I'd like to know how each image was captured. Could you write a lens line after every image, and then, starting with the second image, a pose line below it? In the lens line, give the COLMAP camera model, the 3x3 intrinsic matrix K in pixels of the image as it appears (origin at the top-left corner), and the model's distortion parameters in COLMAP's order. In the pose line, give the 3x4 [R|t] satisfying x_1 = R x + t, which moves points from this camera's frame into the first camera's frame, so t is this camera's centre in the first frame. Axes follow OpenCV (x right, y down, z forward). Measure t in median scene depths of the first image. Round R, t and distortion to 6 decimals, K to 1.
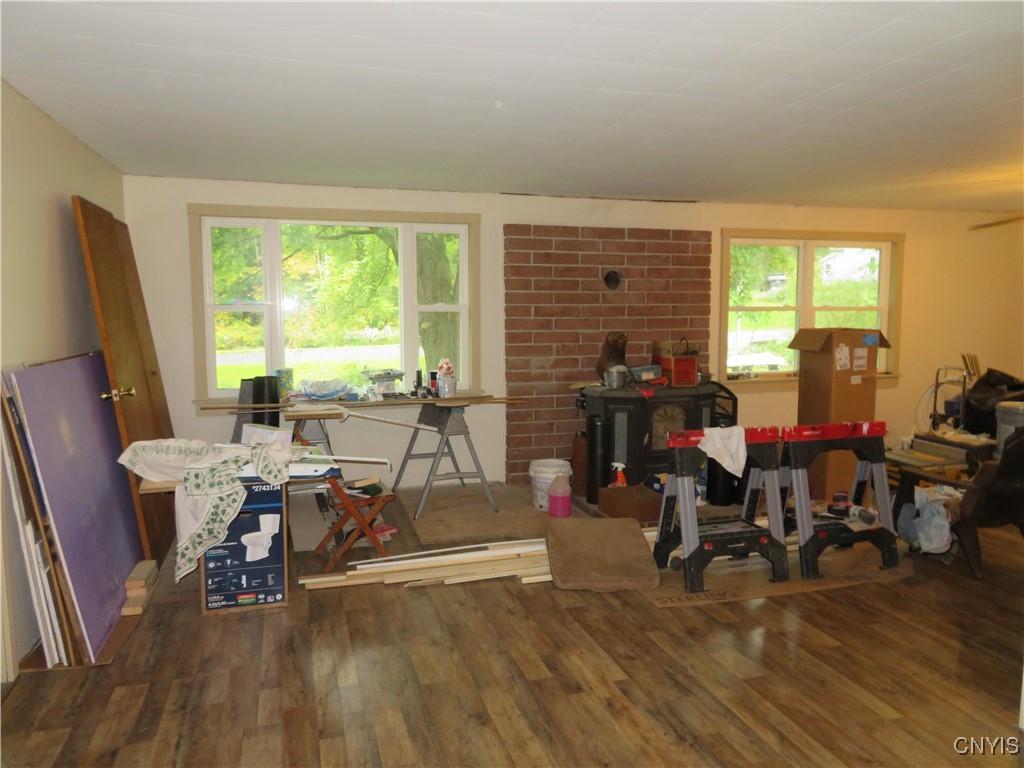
lens RADIAL K [[730.4, 0, 509.2], [0, 730.4, 384.5], [0, 0, 1]] dist [-0.009720, 0.000714]
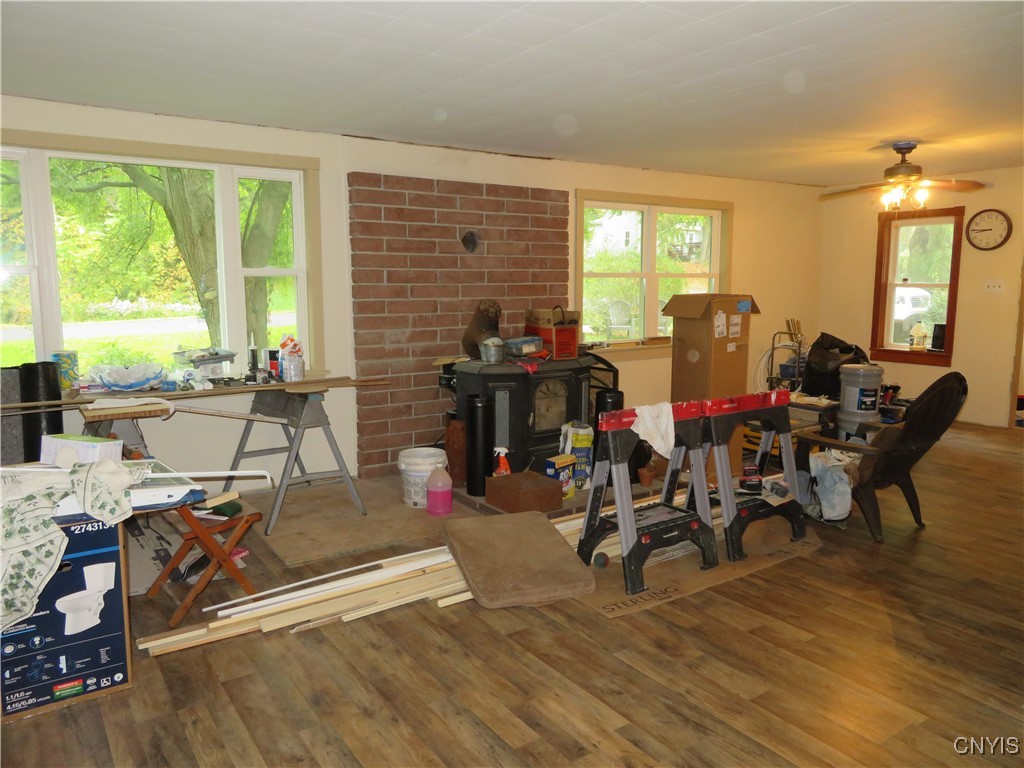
lens RADIAL K [[730.4, 0, 509.2], [0, 730.4, 384.5], [0, 0, 1]] dist [-0.009720, 0.000714]
pose [[0.951522, -0.040670, 0.304881, -0.118848], [0.028651, 0.998630, 0.043796, -0.008507], [-0.306244, -0.032938, 0.951383, 0.167437]]
